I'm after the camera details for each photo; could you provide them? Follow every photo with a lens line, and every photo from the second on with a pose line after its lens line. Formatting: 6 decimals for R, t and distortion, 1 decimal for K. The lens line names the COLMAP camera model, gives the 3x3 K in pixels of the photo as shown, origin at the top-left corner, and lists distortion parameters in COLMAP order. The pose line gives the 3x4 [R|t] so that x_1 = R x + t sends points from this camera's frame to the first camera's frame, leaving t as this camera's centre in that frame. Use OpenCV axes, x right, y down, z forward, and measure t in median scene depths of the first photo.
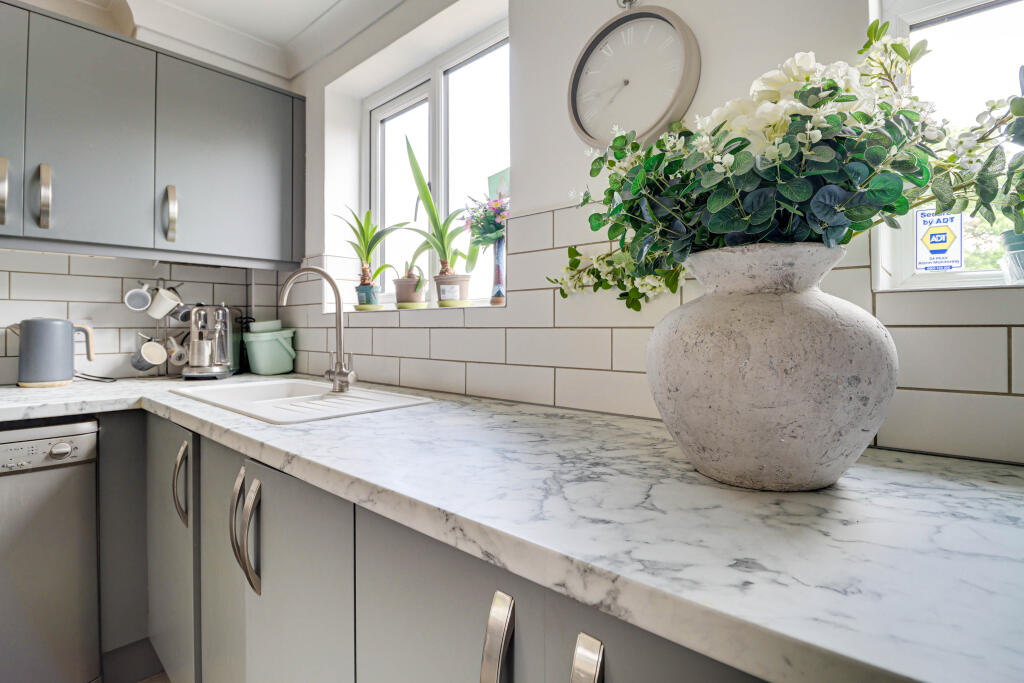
lens RADIAL K [[485.8, 0, 513.0], [0, 485.8, 325.1], [0, 0, 1]] dist [-0.000310, -0.016134]
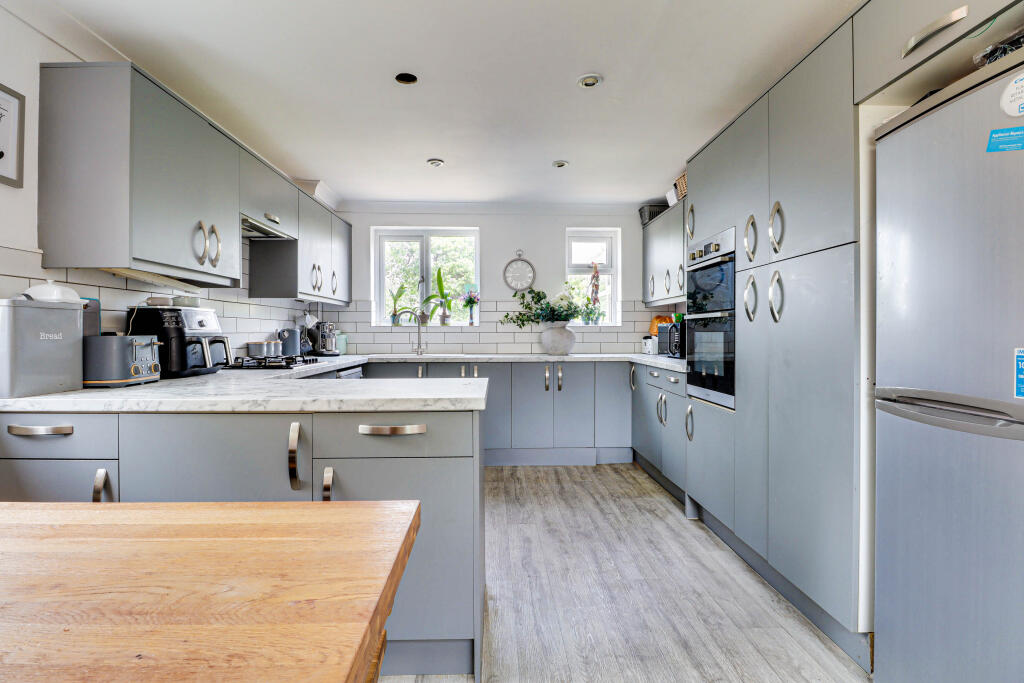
lens RADIAL K [[499.4, 0, 509.2], [0, 499.4, 337.4], [0, 0, 1]] dist [0.002276, -0.016190]
pose [[0.720823, -0.003468, 0.693111, -2.669569], [-0.001400, 0.999978, 0.006460, 0.019310], [-0.693118, -0.005627, 0.720802, -1.953376]]
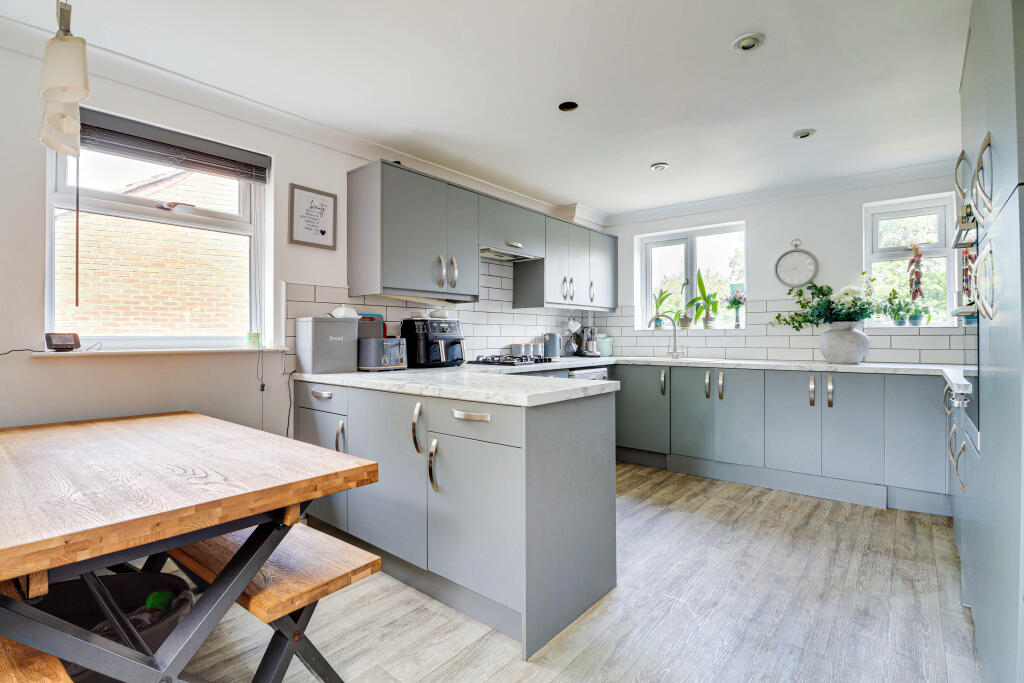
lens RADIAL K [[481.2, 0, 507.1], [0, 481.2, 336.7], [0, 0, 1]] dist [0.000618, -0.015253]
pose [[0.999019, 0.002060, 0.044244, -1.943726], [-0.002033, 0.999998, -0.000652, 0.018092], [-0.044245, 0.000561, 0.999021, -2.333680]]
